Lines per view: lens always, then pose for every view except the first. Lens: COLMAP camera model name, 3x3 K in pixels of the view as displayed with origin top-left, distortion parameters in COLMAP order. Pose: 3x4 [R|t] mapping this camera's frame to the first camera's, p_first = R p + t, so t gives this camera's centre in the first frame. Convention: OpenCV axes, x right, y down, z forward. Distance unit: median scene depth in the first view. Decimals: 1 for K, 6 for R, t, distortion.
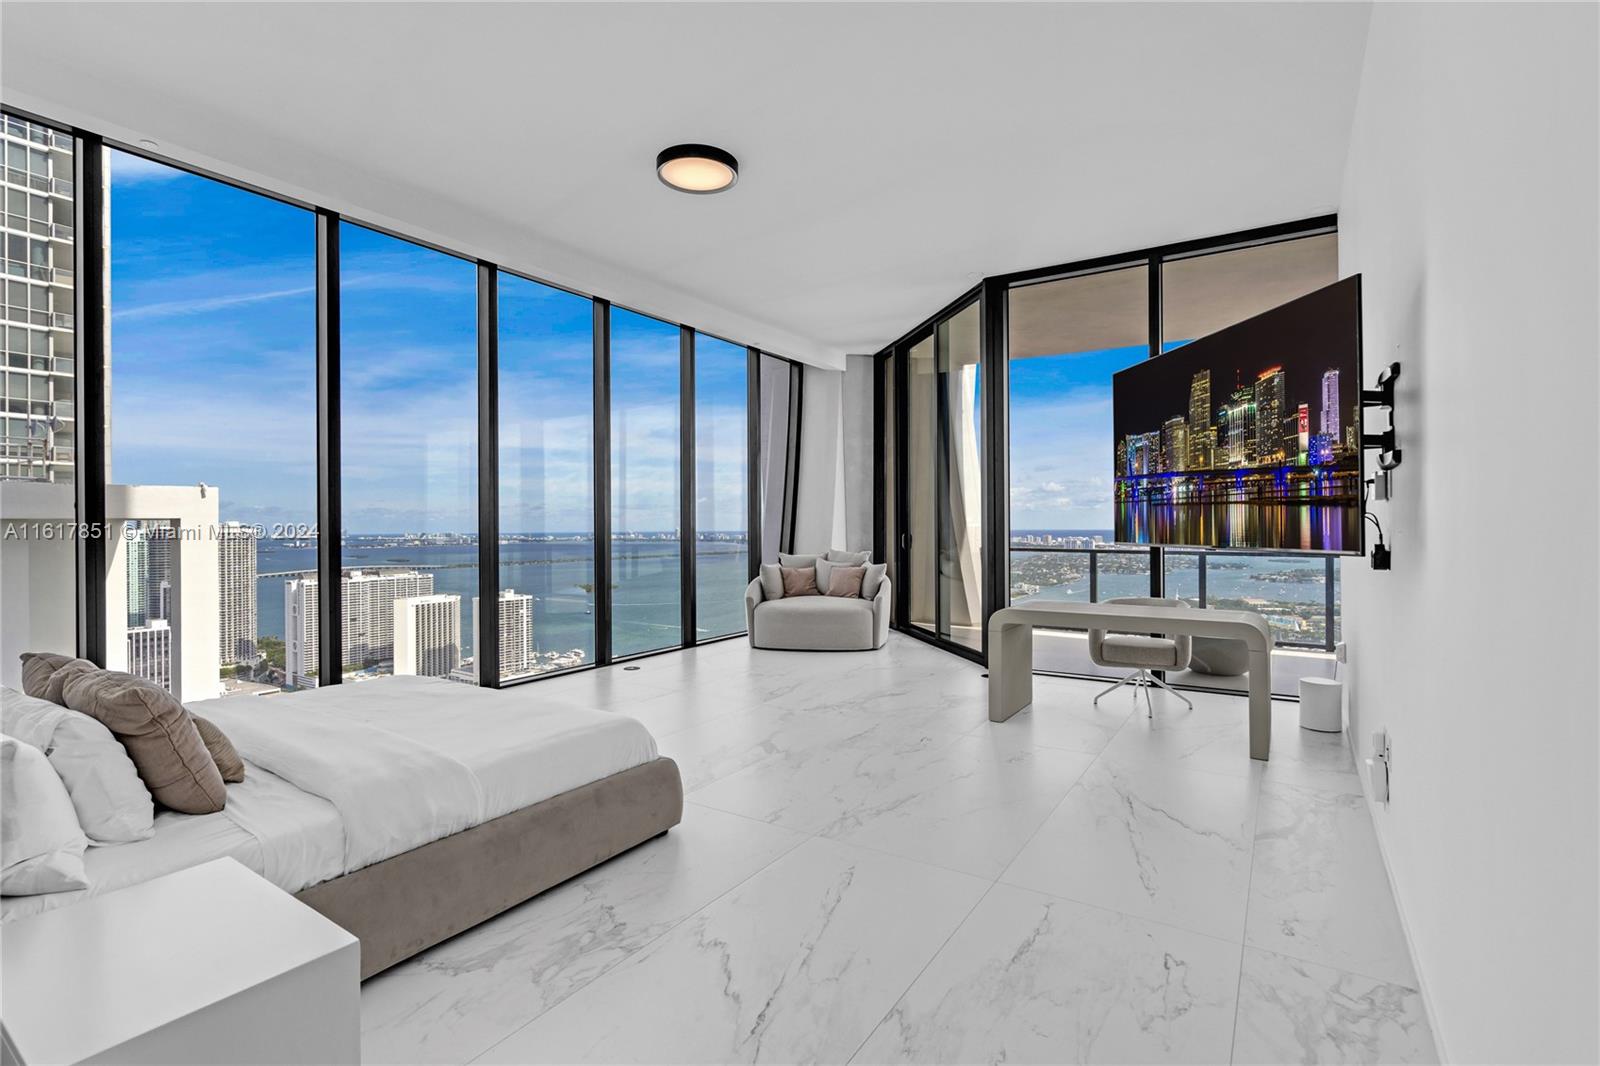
lens RADIAL K [[737.2, 0, 805.0], [0, 737.2, 524.5], [0, 0, 1]] dist [0.092376, -0.000067]
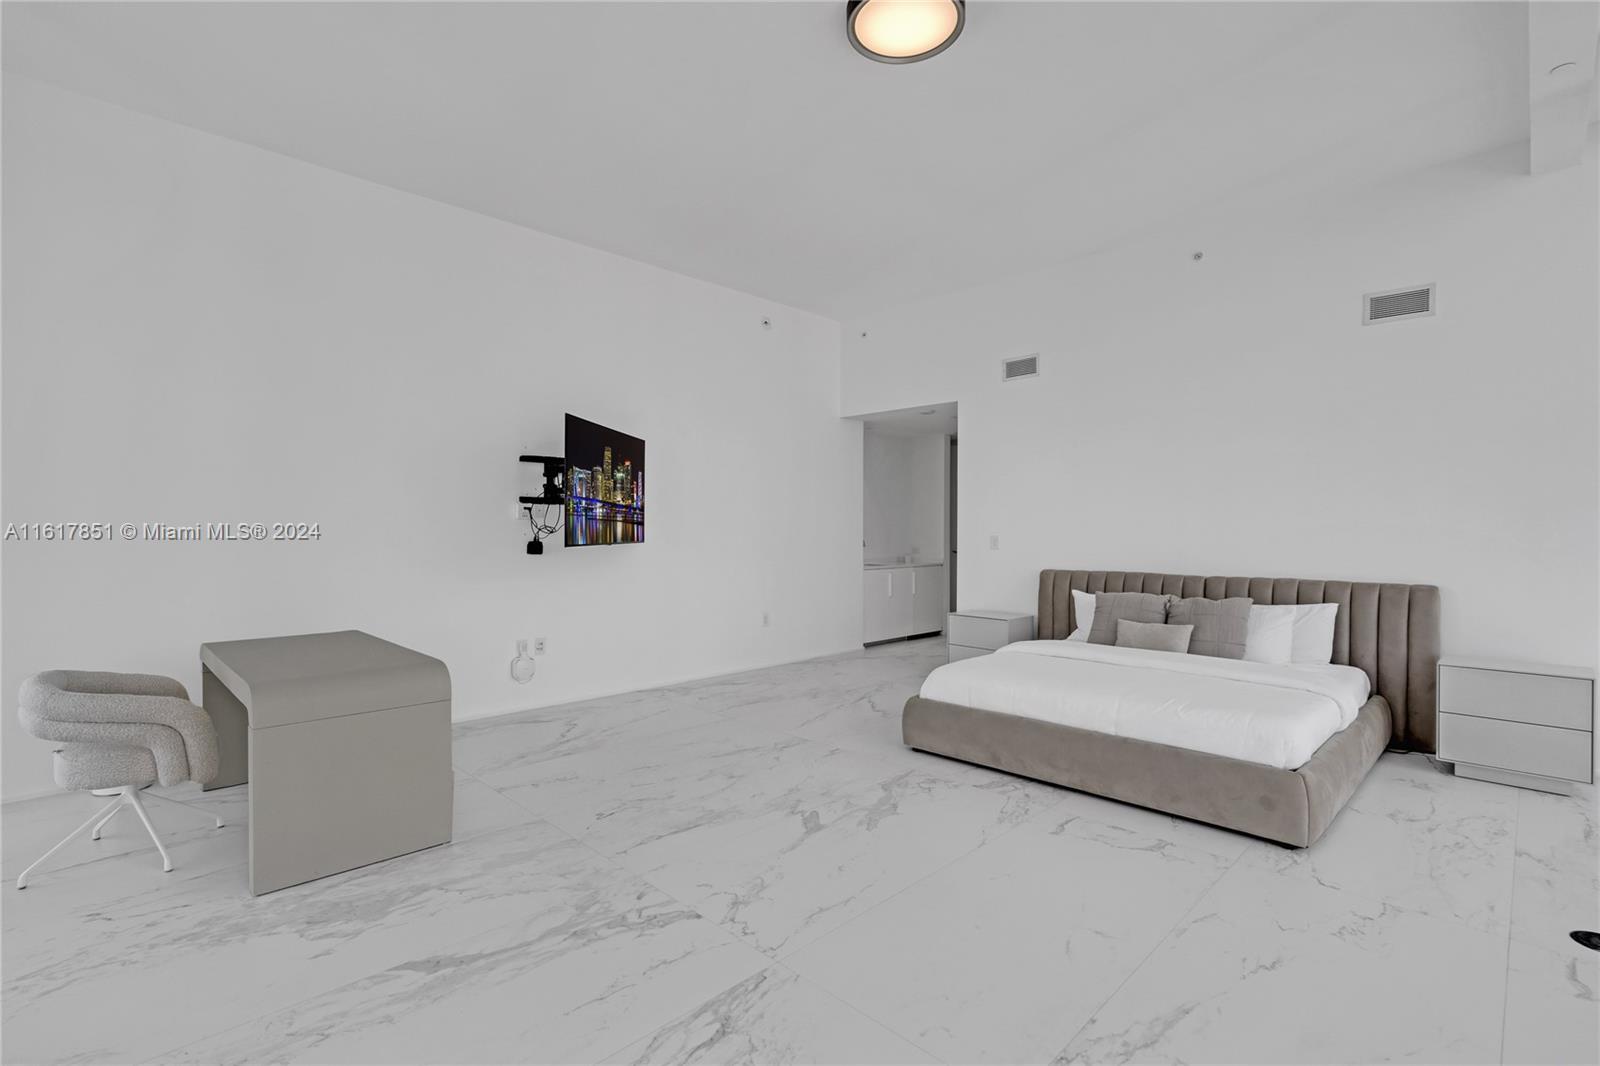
lens RADIAL K [[737.2, 0, 805.0], [0, 737.2, 524.5], [0, 0, 1]] dist [0.092376, -0.000067]
pose [[-0.975694, -0.001051, 0.219135, -0.329660], [-0.003345, 0.999943, -0.010097, -0.001522], [-0.219112, -0.010584, -0.975642, 2.724652]]
